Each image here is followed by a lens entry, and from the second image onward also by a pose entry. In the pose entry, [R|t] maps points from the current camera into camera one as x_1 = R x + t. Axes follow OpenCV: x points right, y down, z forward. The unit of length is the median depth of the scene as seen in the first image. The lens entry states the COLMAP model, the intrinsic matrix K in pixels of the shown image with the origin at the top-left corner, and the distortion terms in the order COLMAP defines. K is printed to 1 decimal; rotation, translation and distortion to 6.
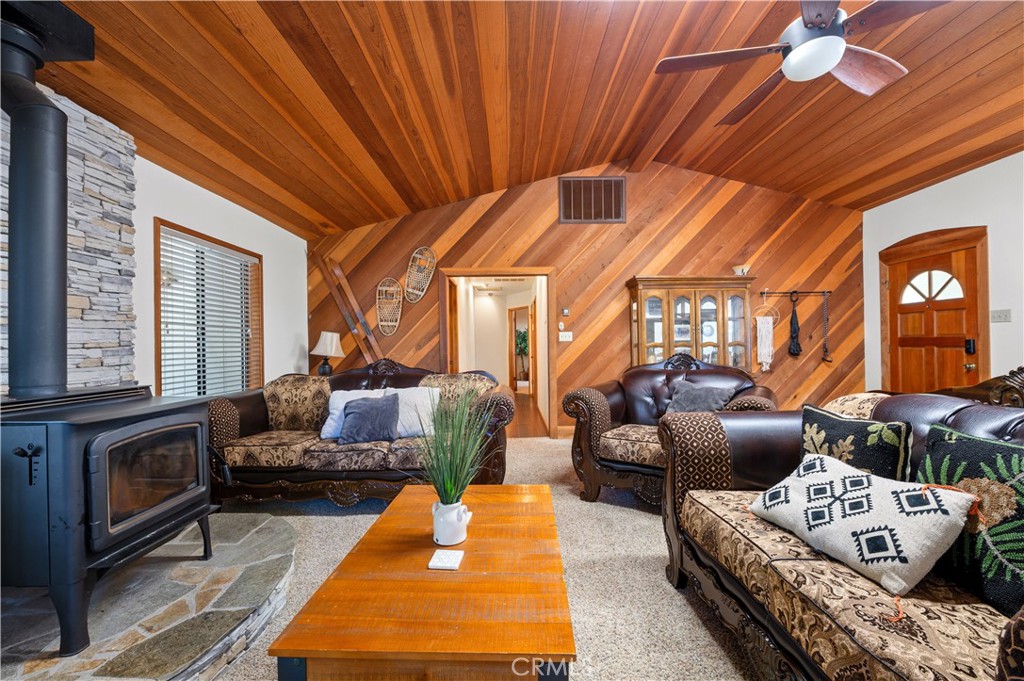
lens RADIAL K [[409.5, 0, 506.4], [0, 409.5, 345.7], [0, 0, 1]] dist [-0.002750, -0.001832]
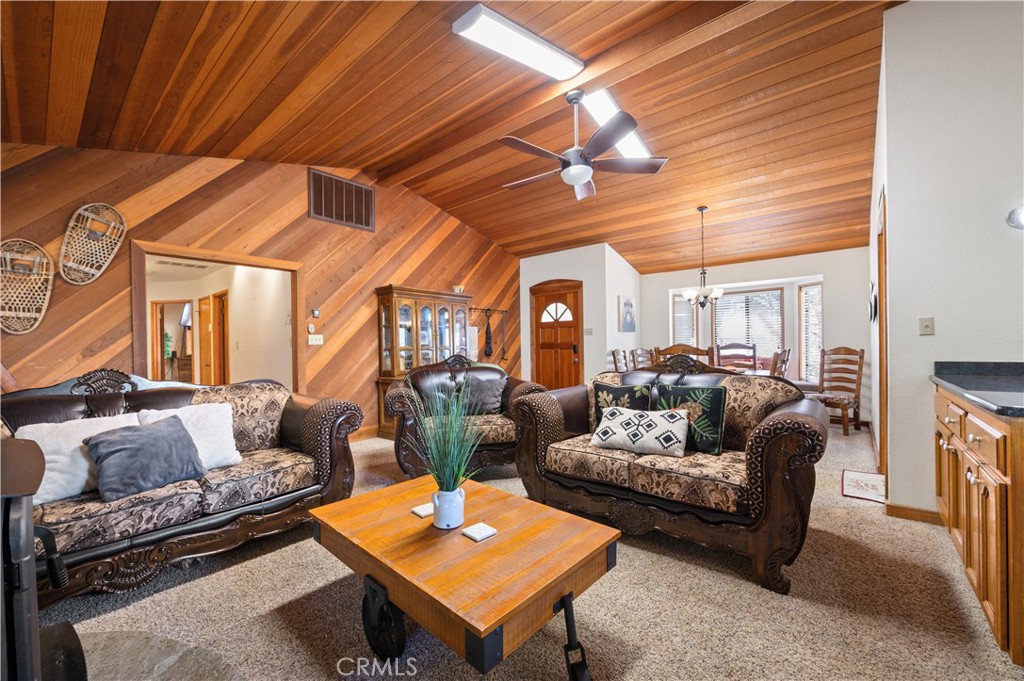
lens RADIAL K [[409.5, 0, 515.0], [0, 409.5, 346.1], [0, 0, 1]] dist [-0.002750, -0.001832]
pose [[0.642582, 0.002353, 0.766213, -0.294395], [0.006198, 0.999947, -0.008269, 0.003260], [-0.766192, 0.010063, 0.642533, 0.054599]]
